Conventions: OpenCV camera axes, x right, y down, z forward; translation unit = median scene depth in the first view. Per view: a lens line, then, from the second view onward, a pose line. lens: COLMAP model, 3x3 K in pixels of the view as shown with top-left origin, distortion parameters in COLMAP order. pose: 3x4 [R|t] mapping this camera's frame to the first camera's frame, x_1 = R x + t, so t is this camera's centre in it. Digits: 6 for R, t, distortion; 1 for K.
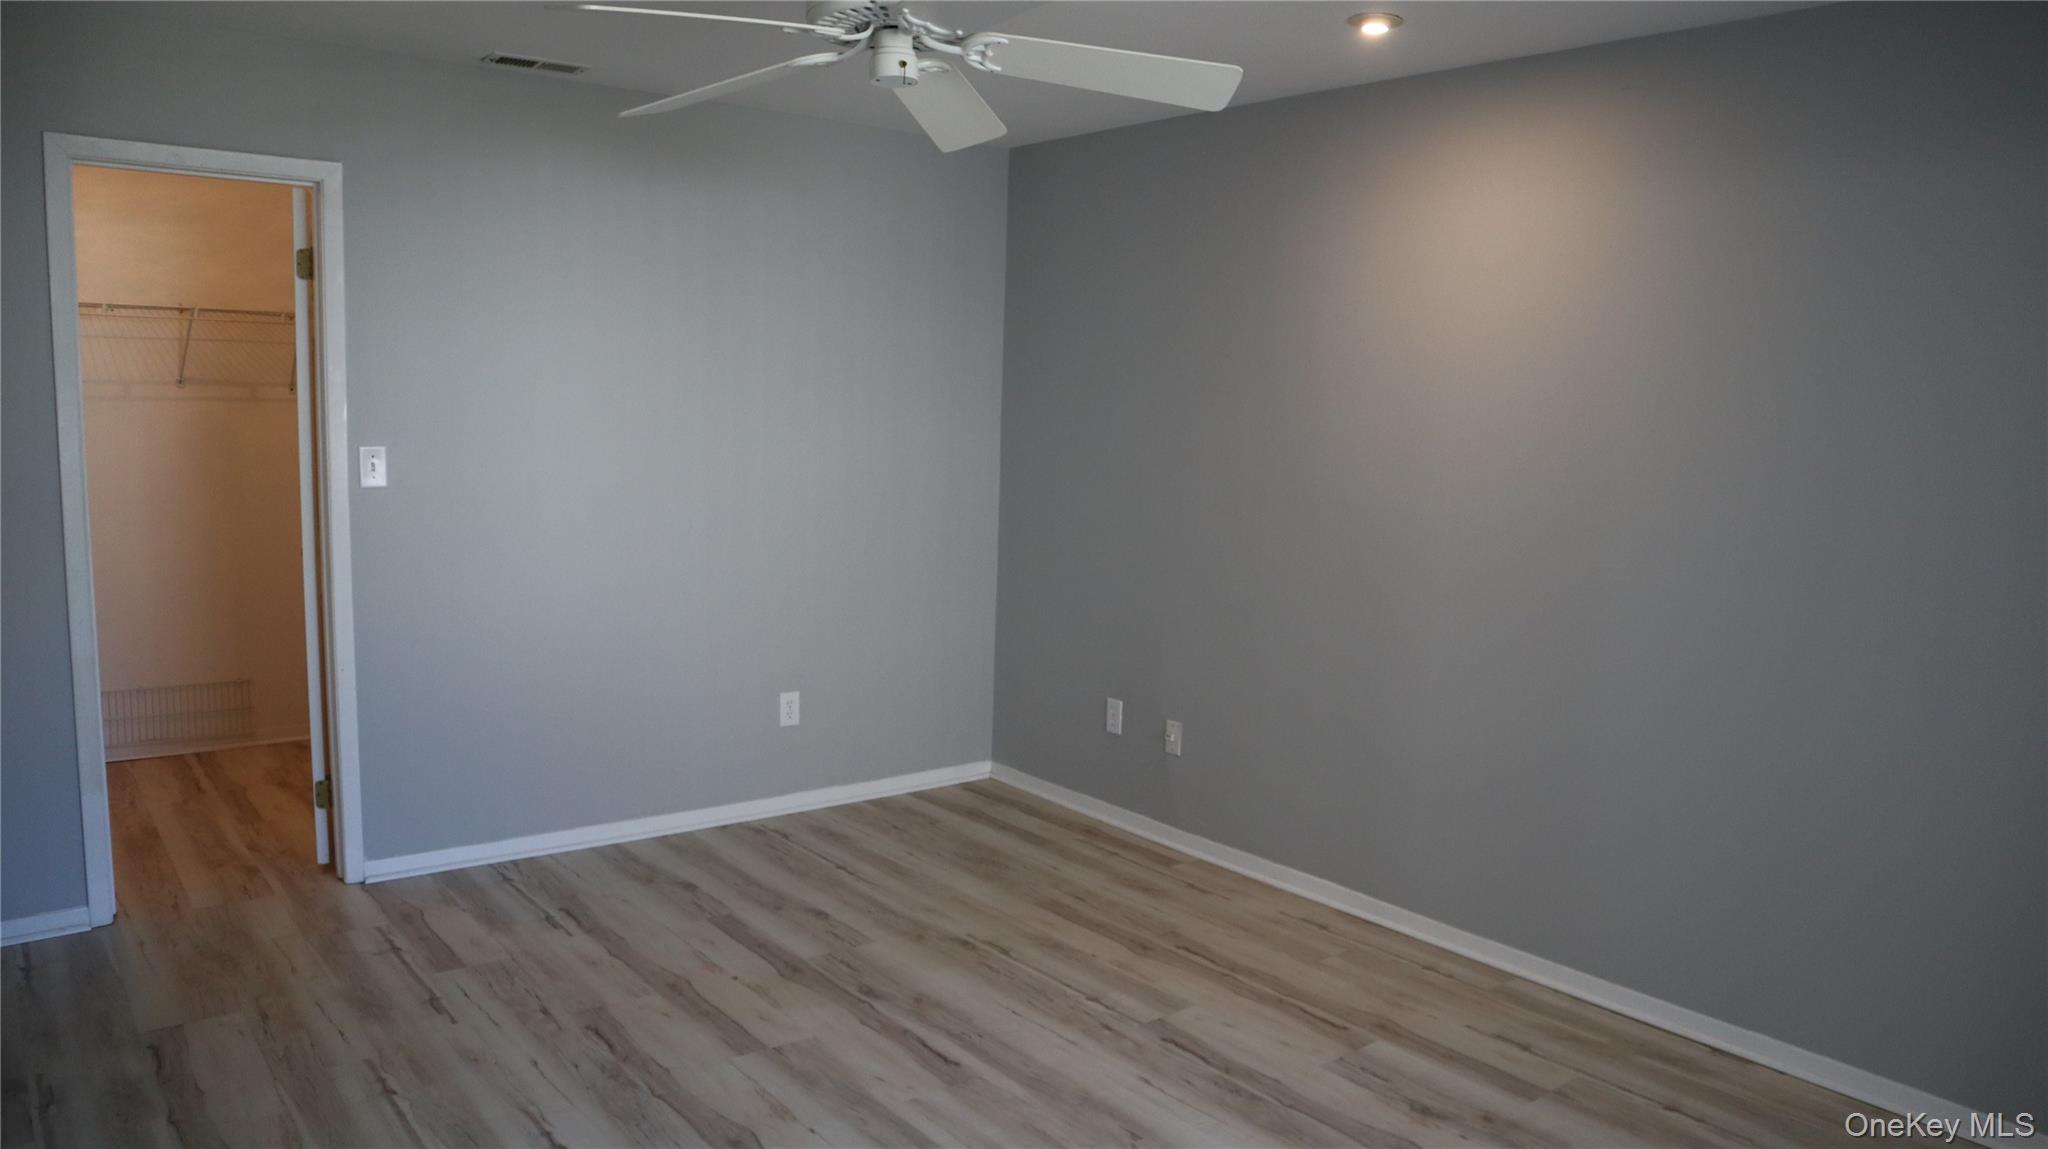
lens RADIAL K [[1412.8, 0, 1028.4], [0, 1412.8, 583.6], [0, 0, 1]] dist [-0.133265, 0.090726]
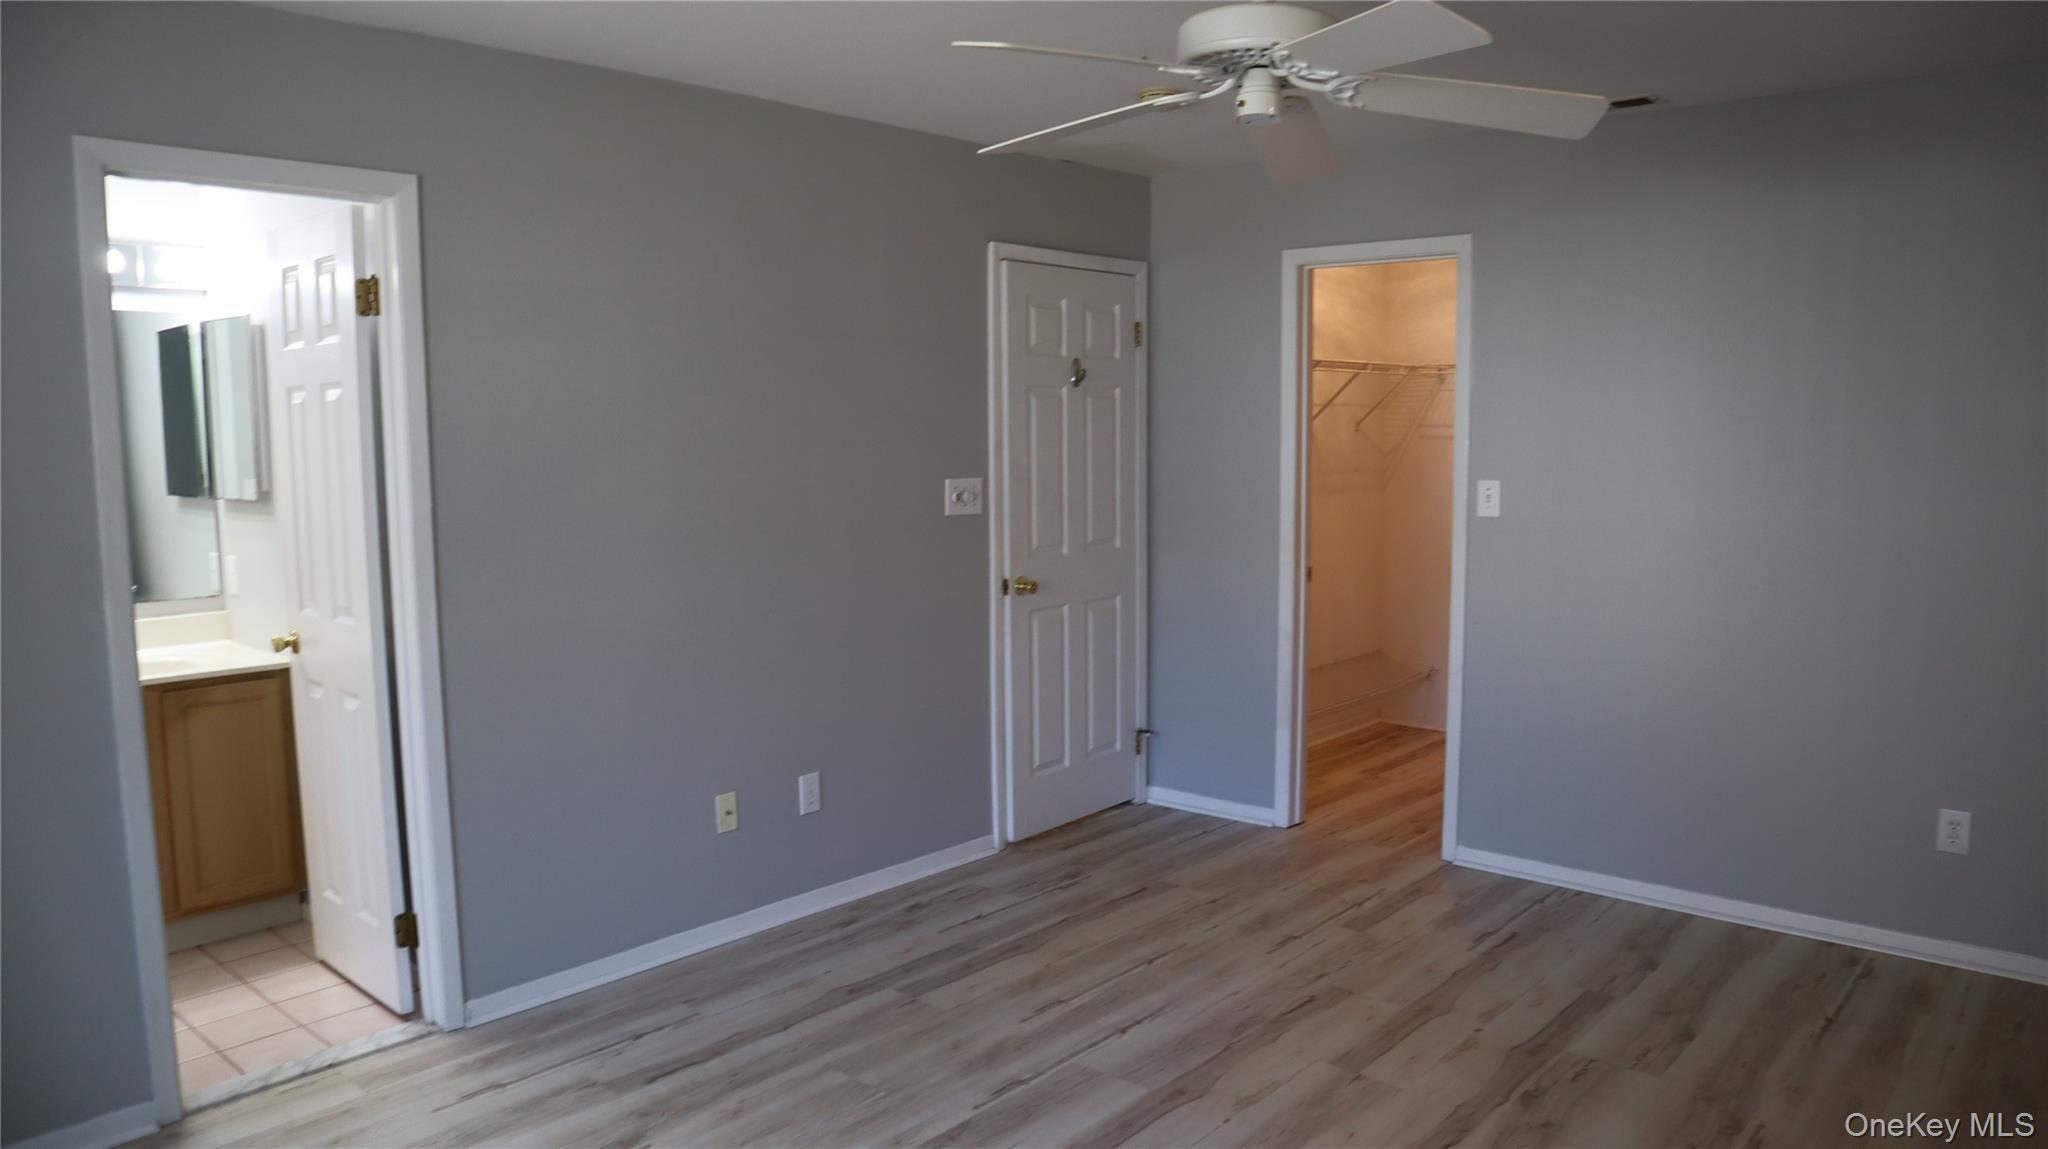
lens RADIAL K [[1412.8, 0, 1028.4], [0, 1412.8, 583.6], [0, 0, 1]] dist [-0.133265, 0.090726]
pose [[0.165121, 0.078772, -0.983123, 0.596333], [-0.114412, 0.991605, 0.060236, -0.042478], [0.979615, 0.102535, 0.172747, 0.448709]]
